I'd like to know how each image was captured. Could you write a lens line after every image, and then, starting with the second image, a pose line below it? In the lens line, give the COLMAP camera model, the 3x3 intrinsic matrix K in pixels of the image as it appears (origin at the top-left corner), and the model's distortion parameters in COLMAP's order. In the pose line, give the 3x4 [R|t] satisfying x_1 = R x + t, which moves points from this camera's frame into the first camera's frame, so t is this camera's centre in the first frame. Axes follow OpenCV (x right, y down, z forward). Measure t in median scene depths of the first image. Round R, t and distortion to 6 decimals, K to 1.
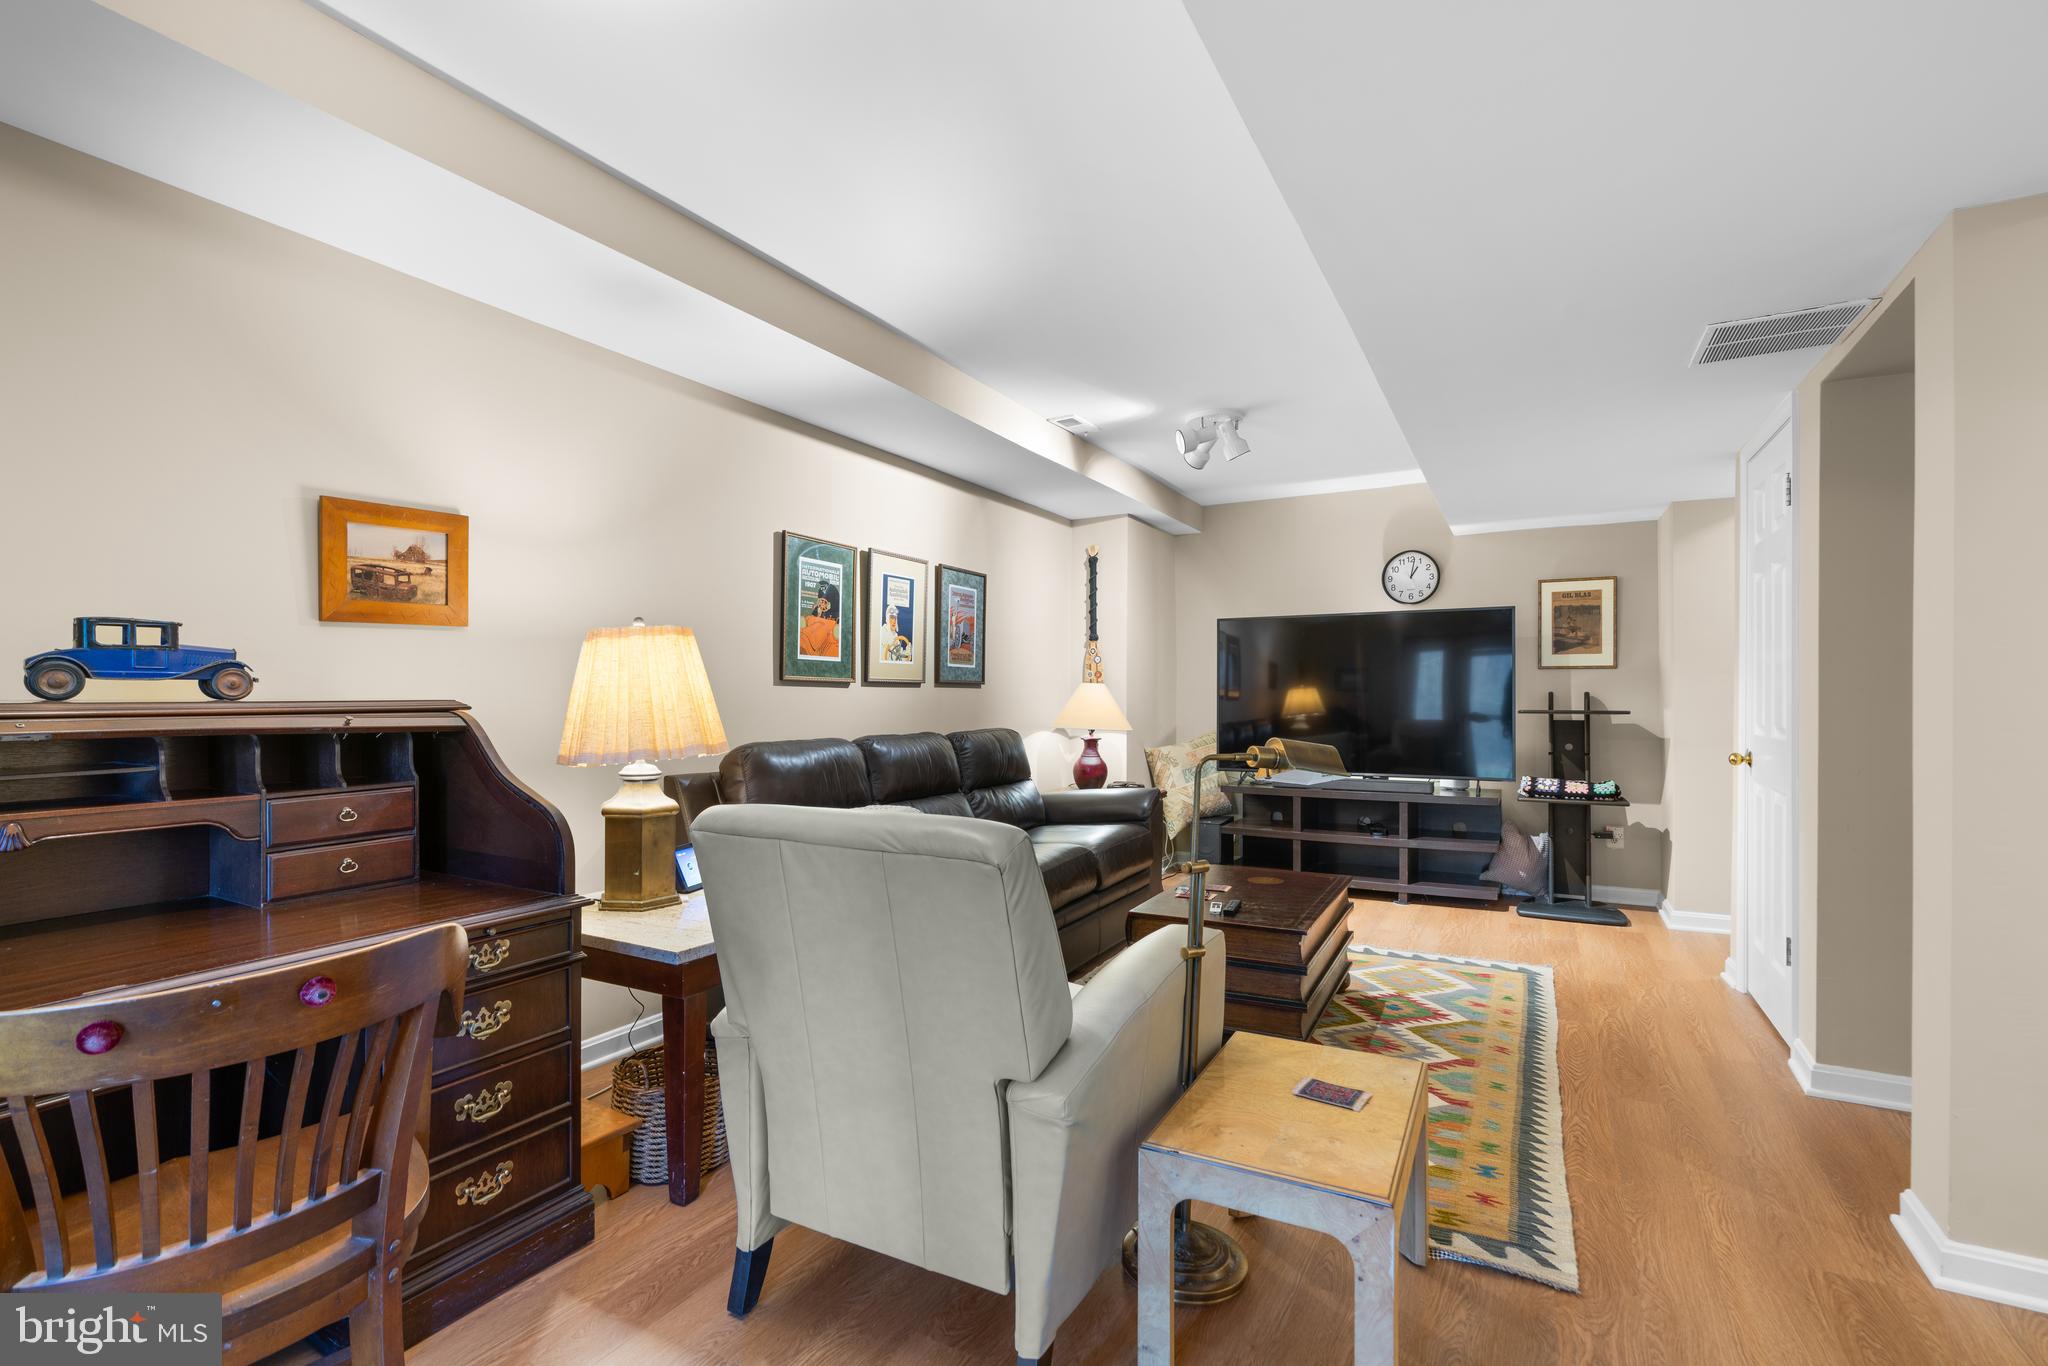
lens RADIAL K [[923.4, 0, 1029.5], [0, 923.4, 692.1], [0, 0, 1]] dist [-0.015739, 0.006853]
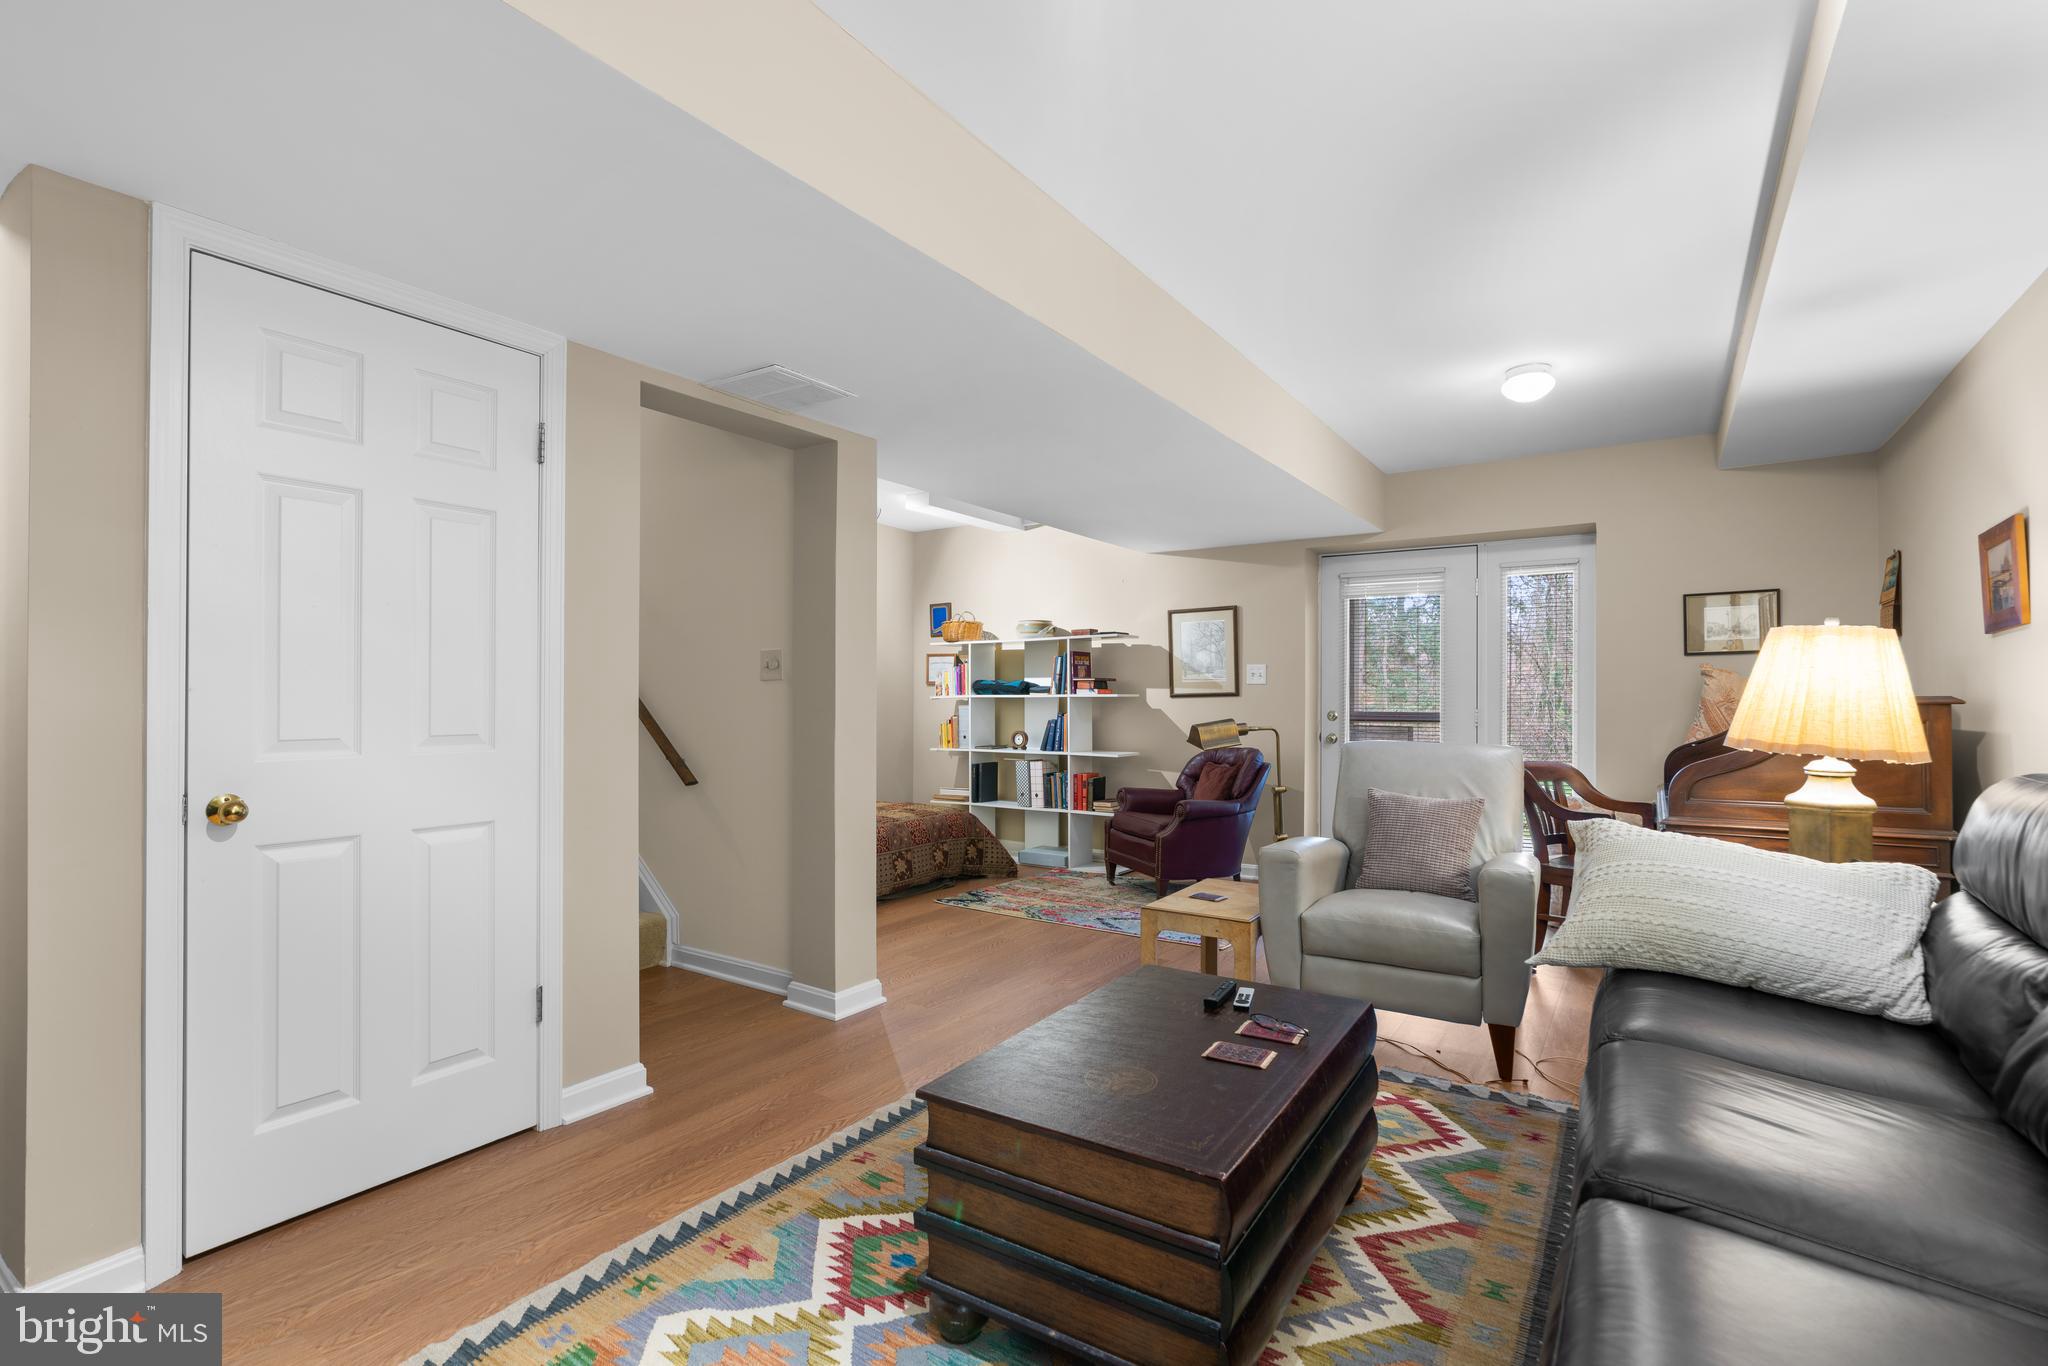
lens RADIAL K [[923.4, 0, 1037.3], [0, 923.4, 686.2], [0, 0, 1]] dist [-0.015739, 0.006853]
pose [[-0.996230, 0.001026, 0.086746, 0.215386], [-0.000033, 0.999925, -0.012210, 0.005156], [-0.086752, -0.012167, -0.996156, 1.241109]]
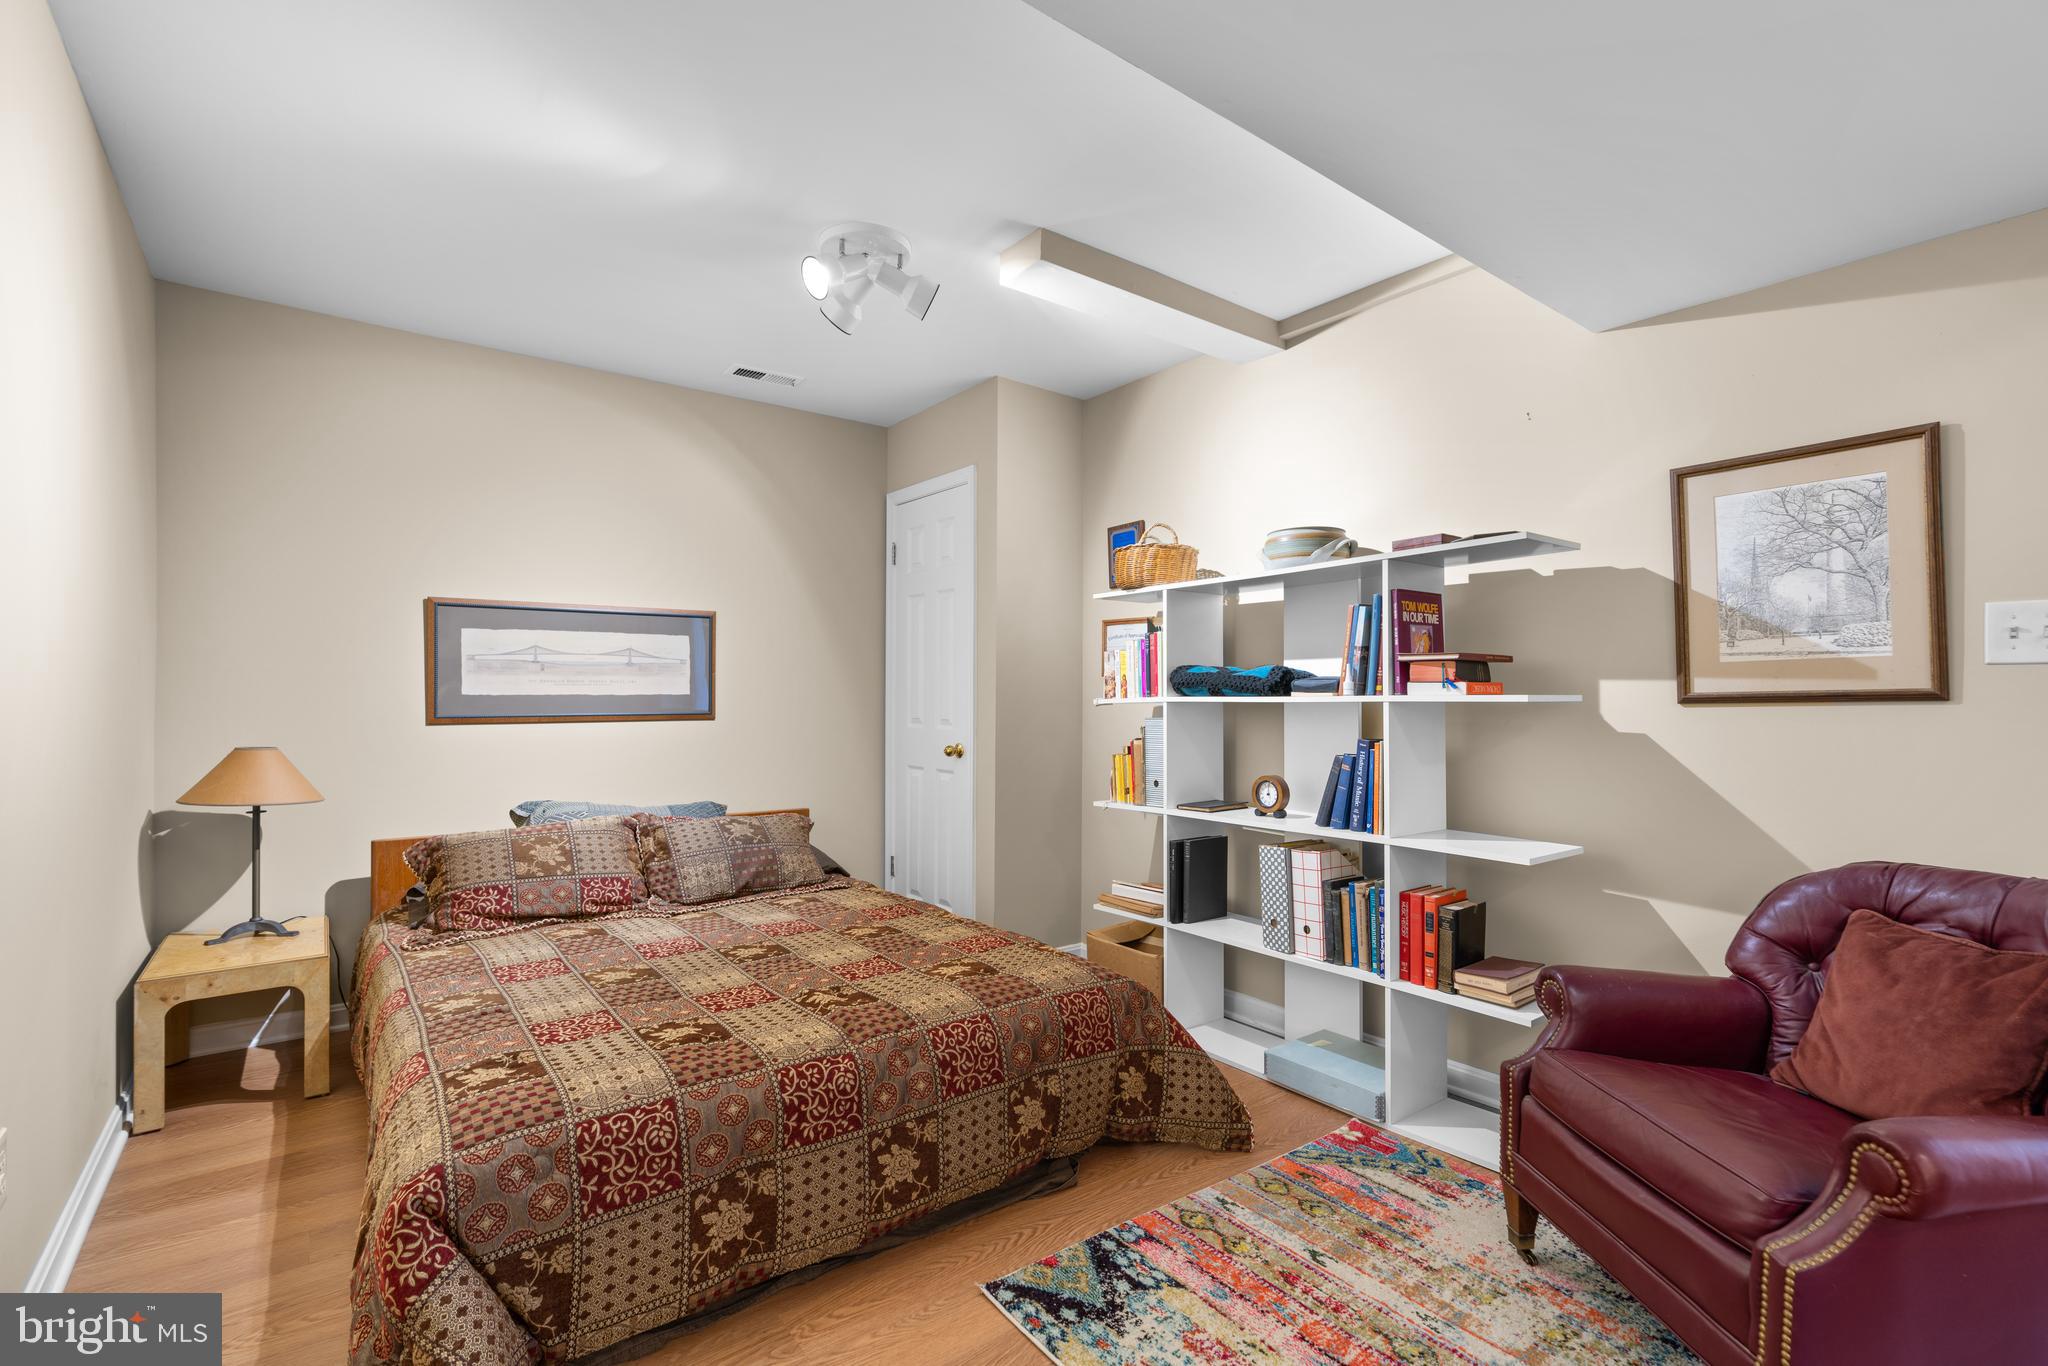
lens RADIAL K [[923.4, 0, 1032.4], [0, 923.4, 688.3], [0, 0, 1]] dist [-0.015739, 0.006853]
pose [[-0.916625, 0.002934, 0.399736, 0.264759], [-0.001129, 0.999950, -0.009928, 0.001782], [-0.399746, -0.009552, -0.916576, 0.412990]]
